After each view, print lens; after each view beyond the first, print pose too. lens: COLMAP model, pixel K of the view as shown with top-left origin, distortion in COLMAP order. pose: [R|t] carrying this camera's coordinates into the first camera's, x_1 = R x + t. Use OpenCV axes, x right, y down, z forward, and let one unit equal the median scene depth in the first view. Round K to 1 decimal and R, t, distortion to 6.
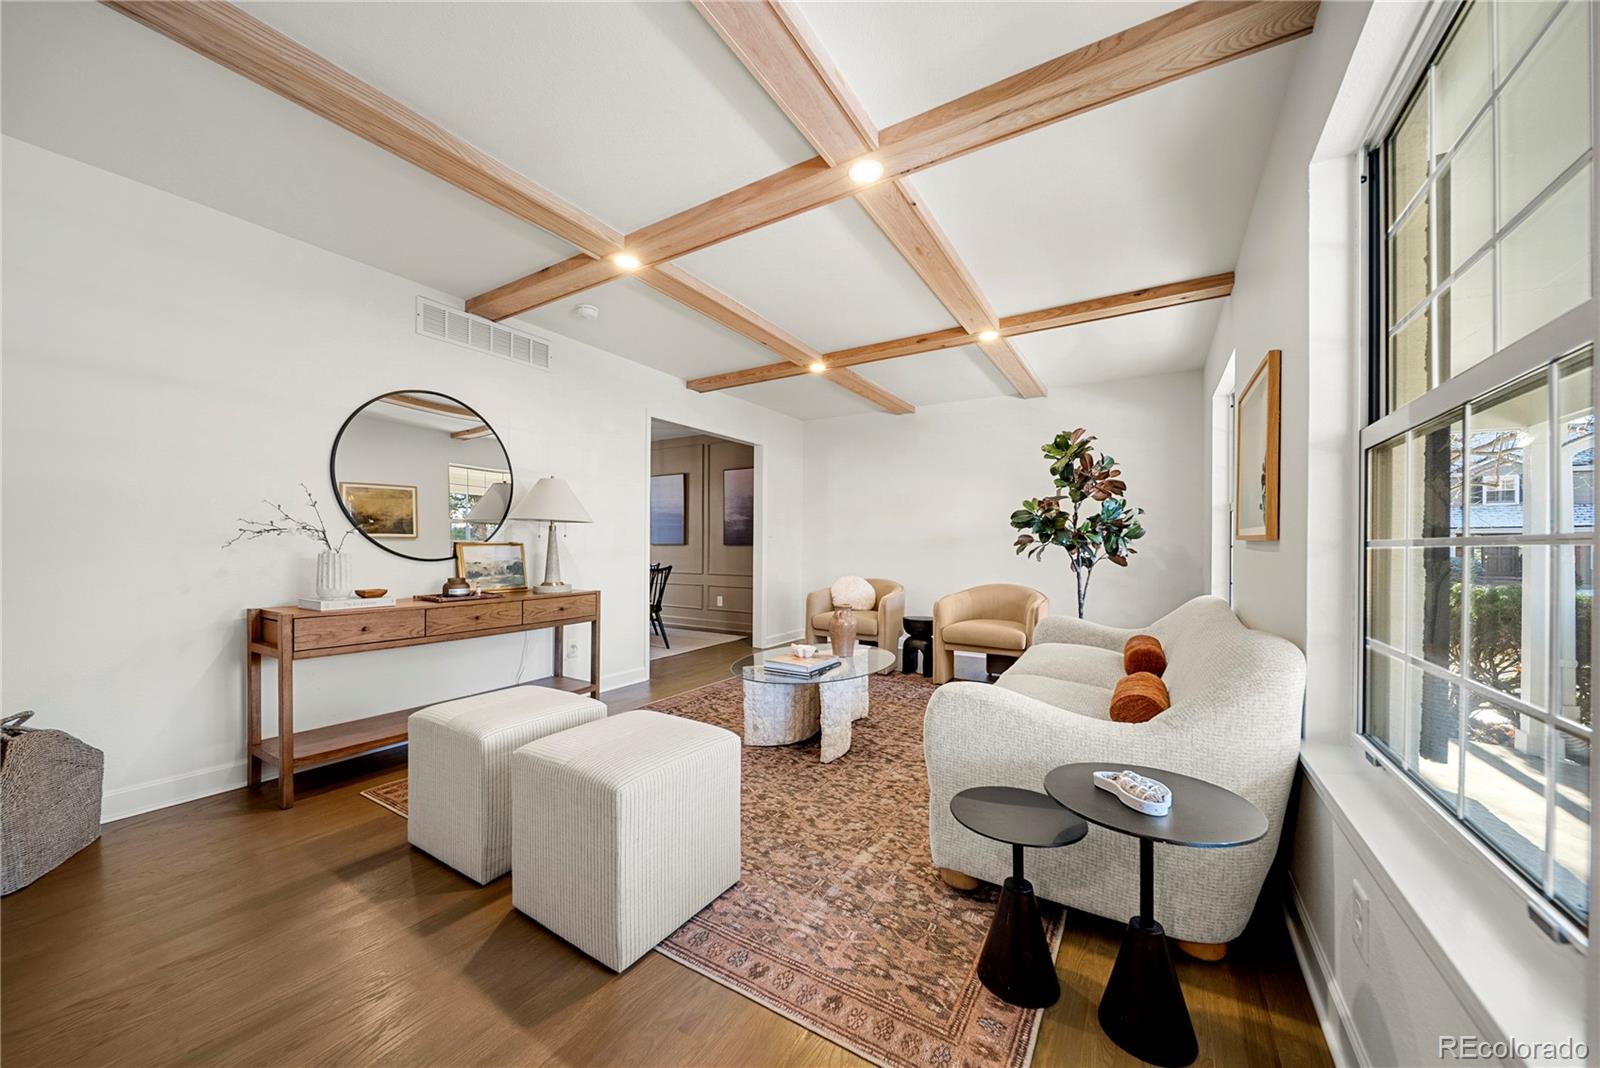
lens RADIAL K [[564.3, 0, 790.2], [0, 564.3, 564.6], [0, 0, 1]] dist [-0.000585, -0.000066]
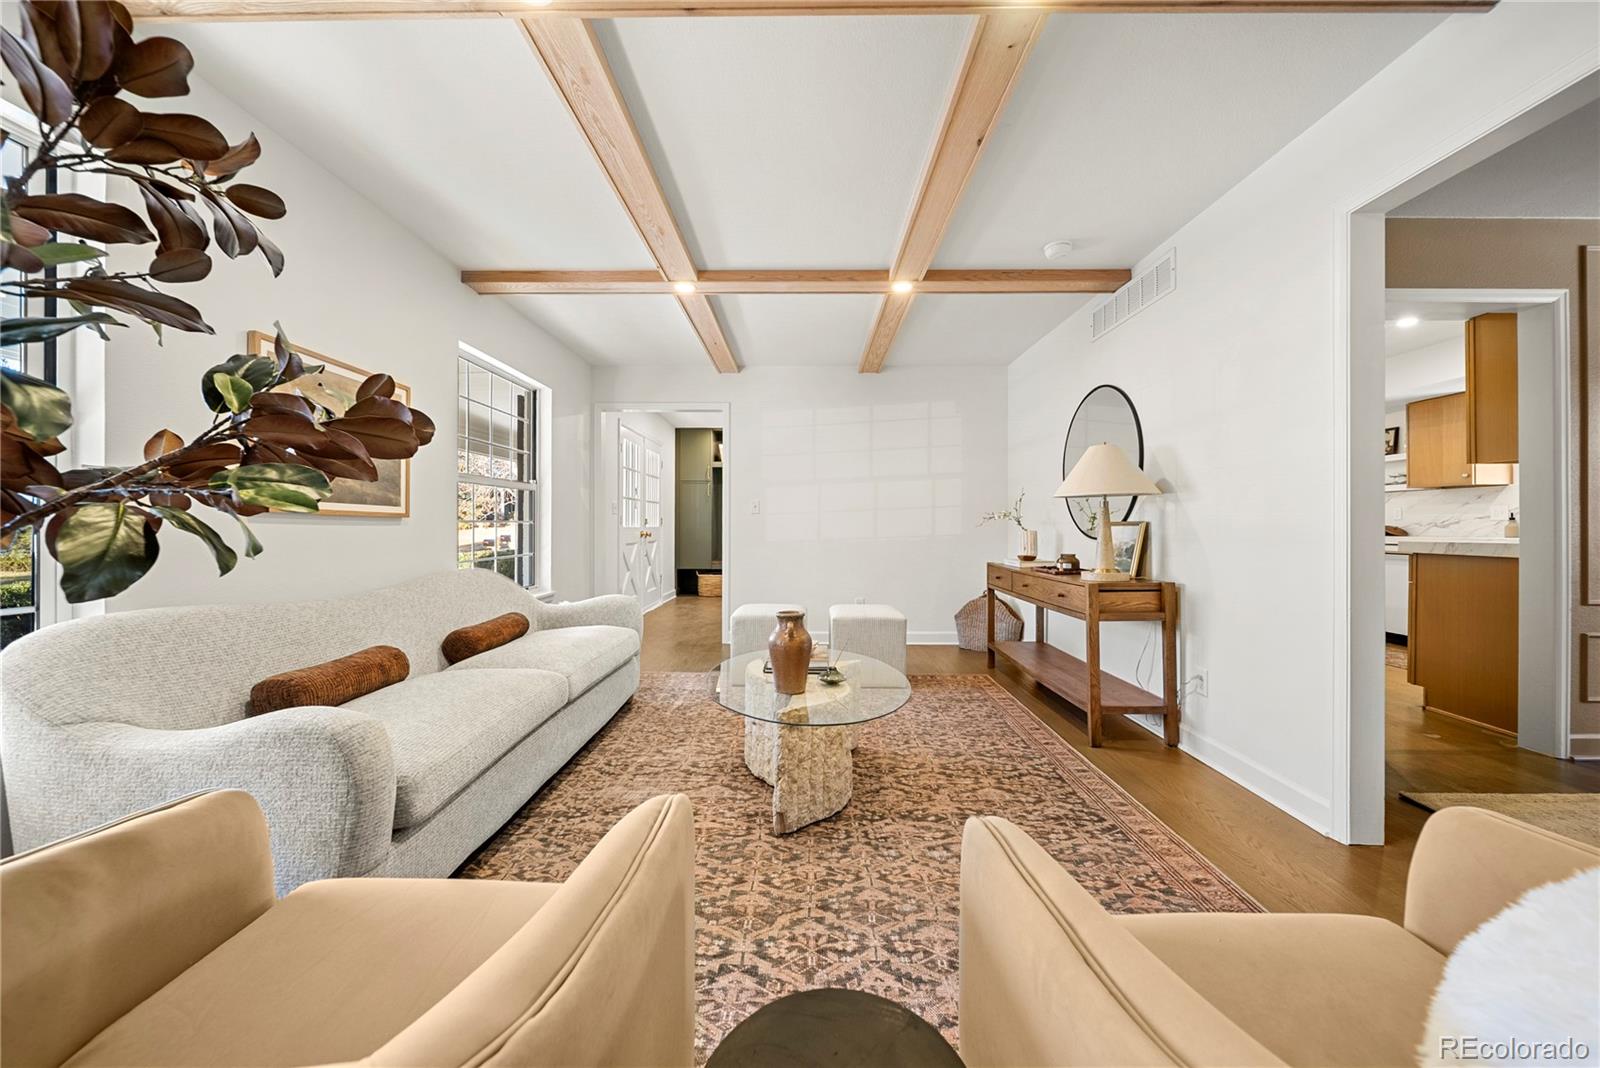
lens RADIAL K [[577.6, 0, 800.0], [0, 577.6, 534.0], [0, 0, 1]] dist [-0.000576, -0.000079]
pose [[-0.849889, 0.003042, -0.526953, 0.411366], [-0.021527, 0.998948, 0.040486, -0.044499], [0.526522, 0.045753, -0.848930, 1.478681]]
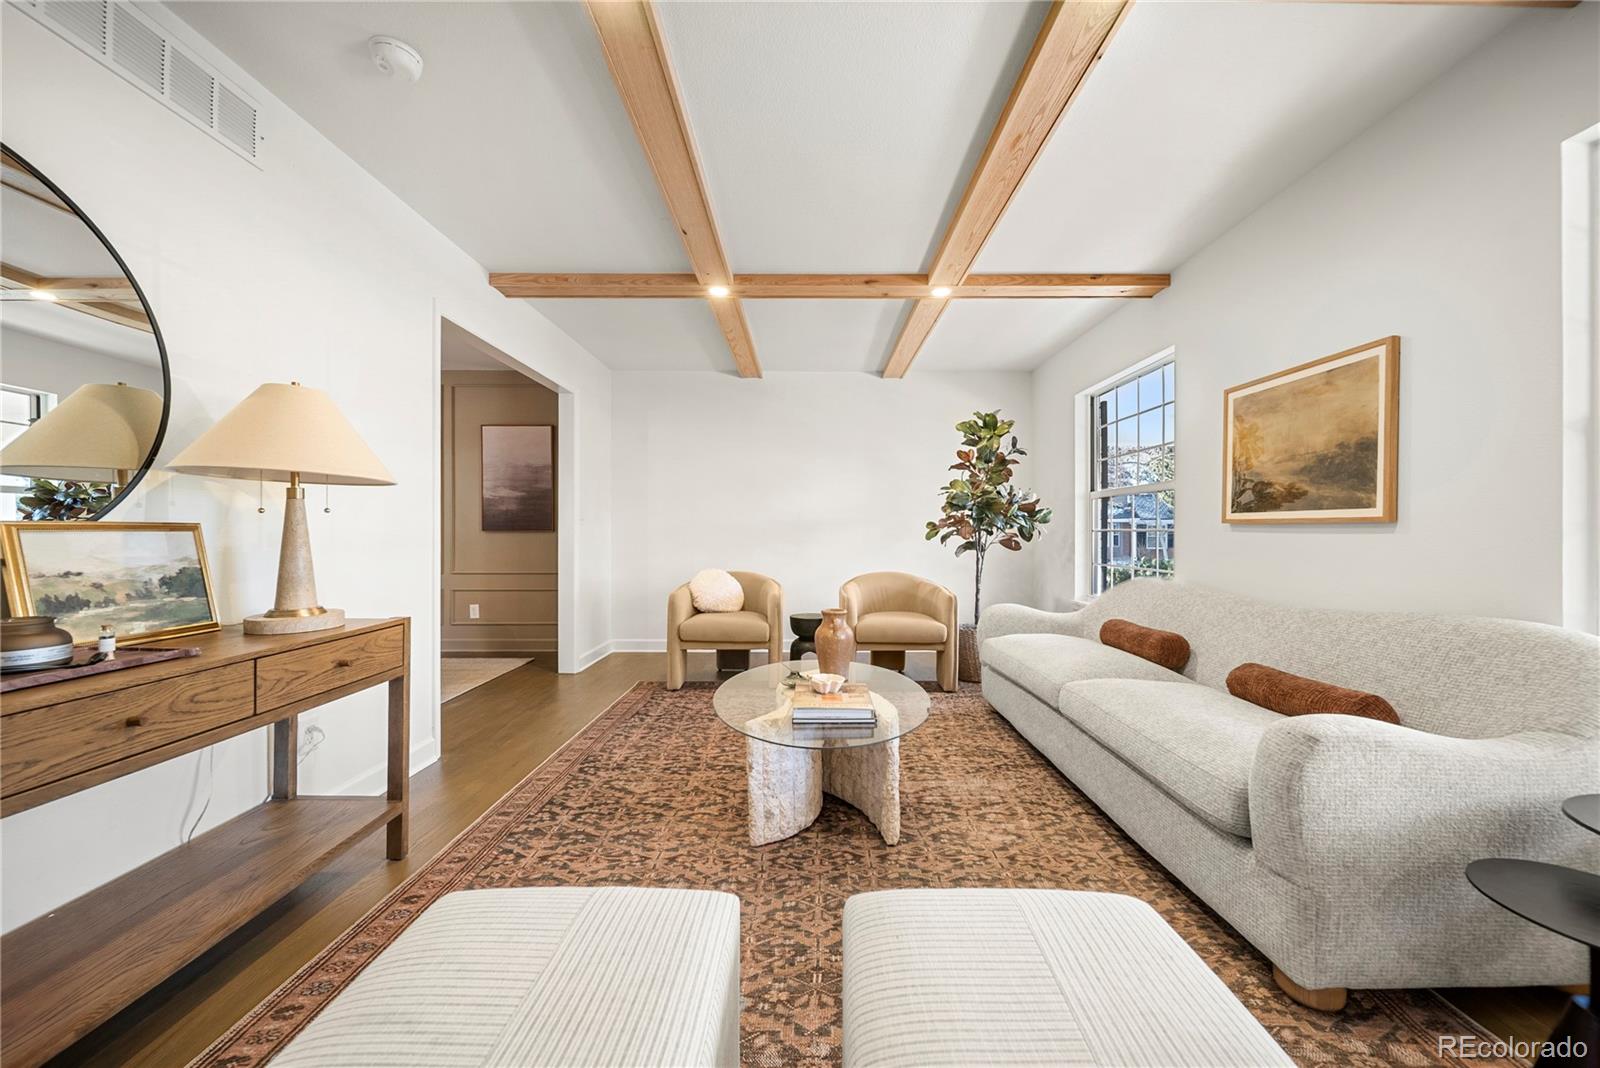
lens RADIAL K [[570.4, 0, 805.4], [0, 570.4, 549.7], [0, 0, 1]] dist [-0.002151, -0.000350]
pose [[0.845986, -0.018374, 0.532889, -0.312457], [0.020643, 0.999785, 0.001700, -0.009544], [-0.532805, 0.009562, 0.846184, 0.368075]]
